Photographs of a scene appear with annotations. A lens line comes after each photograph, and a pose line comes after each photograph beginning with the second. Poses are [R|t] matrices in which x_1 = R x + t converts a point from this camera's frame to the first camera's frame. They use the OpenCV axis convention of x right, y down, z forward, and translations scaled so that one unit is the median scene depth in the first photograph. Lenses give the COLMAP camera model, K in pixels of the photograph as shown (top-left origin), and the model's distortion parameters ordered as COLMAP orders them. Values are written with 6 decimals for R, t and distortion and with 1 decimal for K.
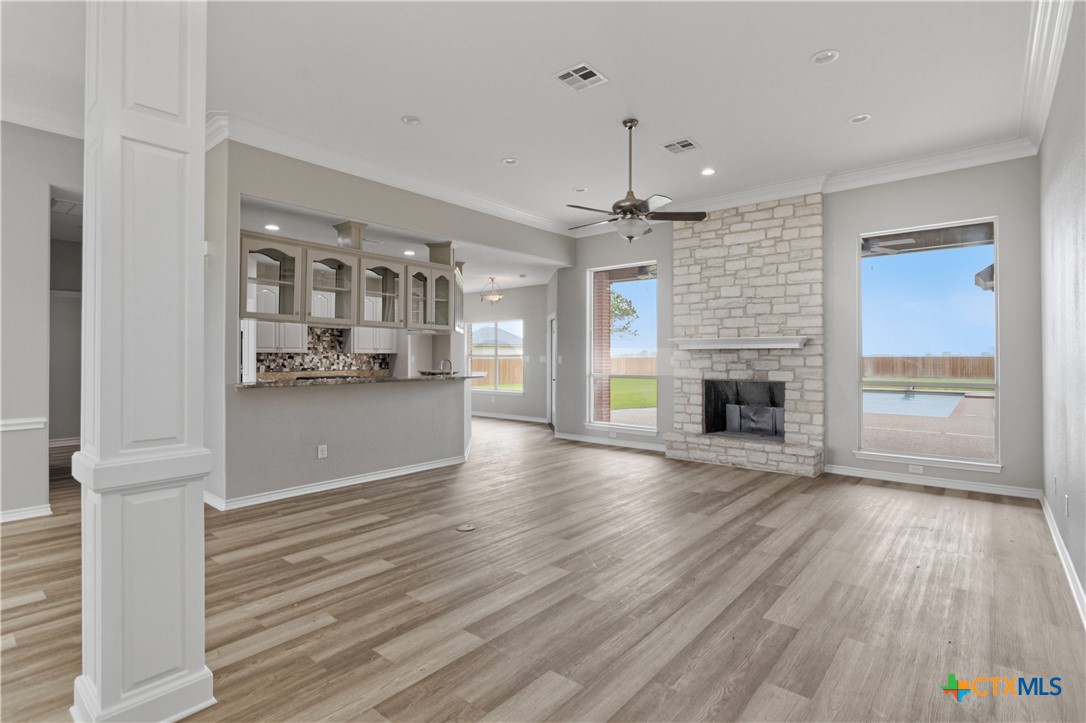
lens RADIAL K [[534.6, 0, 538.1], [0, 534.6, 356.7], [0, 0, 1]] dist [-0.001546, -0.000906]
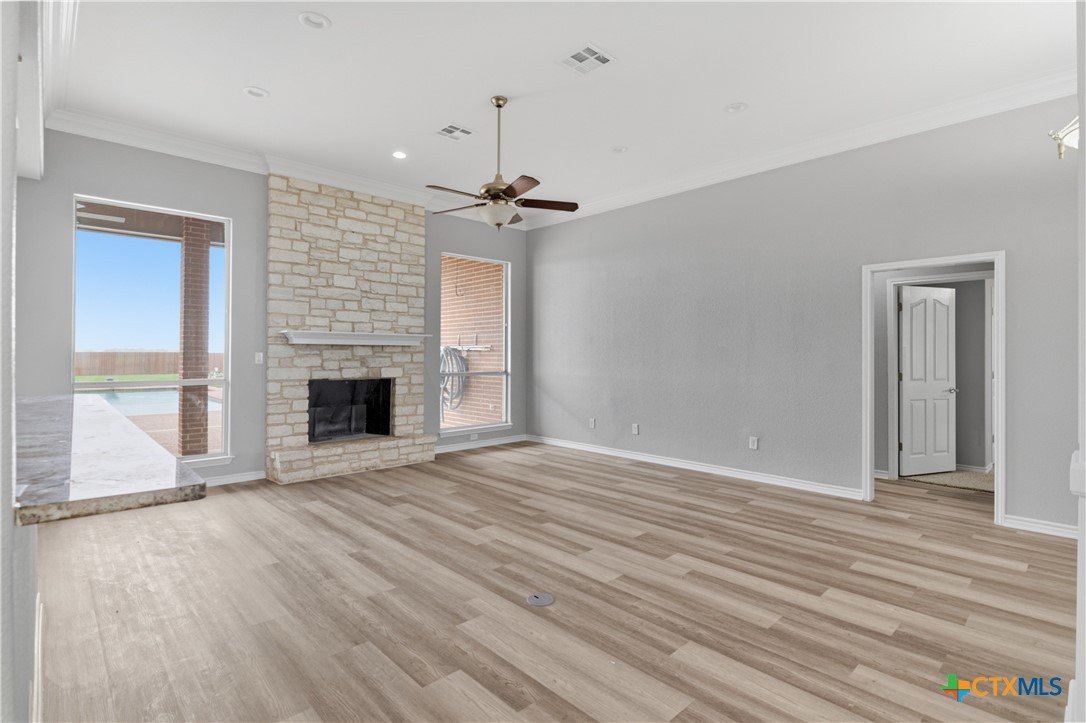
lens RADIAL K [[534.6, 0, 549.2], [0, 534.6, 354.8], [0, 0, 1]] dist [-0.001546, -0.000906]
pose [[0.088290, -0.001221, 0.996094, -0.536889], [-0.002493, 0.999996, 0.001446, 0.000218], [-0.996092, -0.002611, 0.088287, 0.601771]]
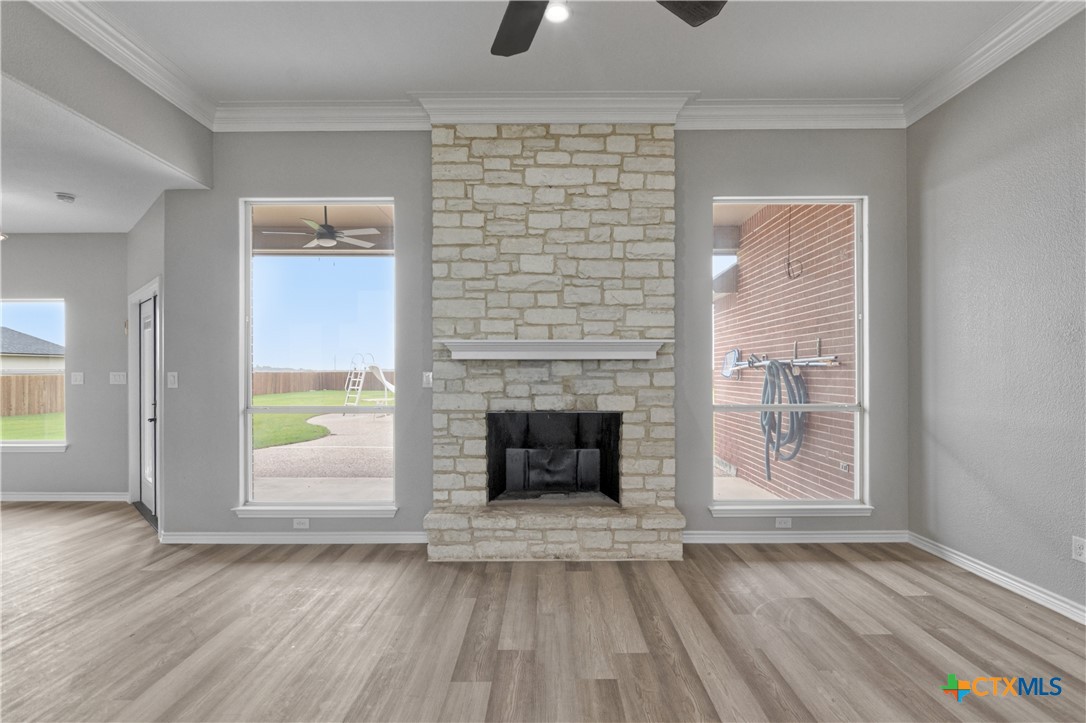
lens RADIAL K [[534.6, 0, 548.1], [0, 534.6, 372.4], [0, 0, 1]] dist [-0.001546, -0.000906]
pose [[0.757840, -0.003995, 0.652428, -0.021675], [0.003008, 0.999992, 0.002630, -0.002004], [-0.652433, -0.000030, 0.757846, 0.564896]]
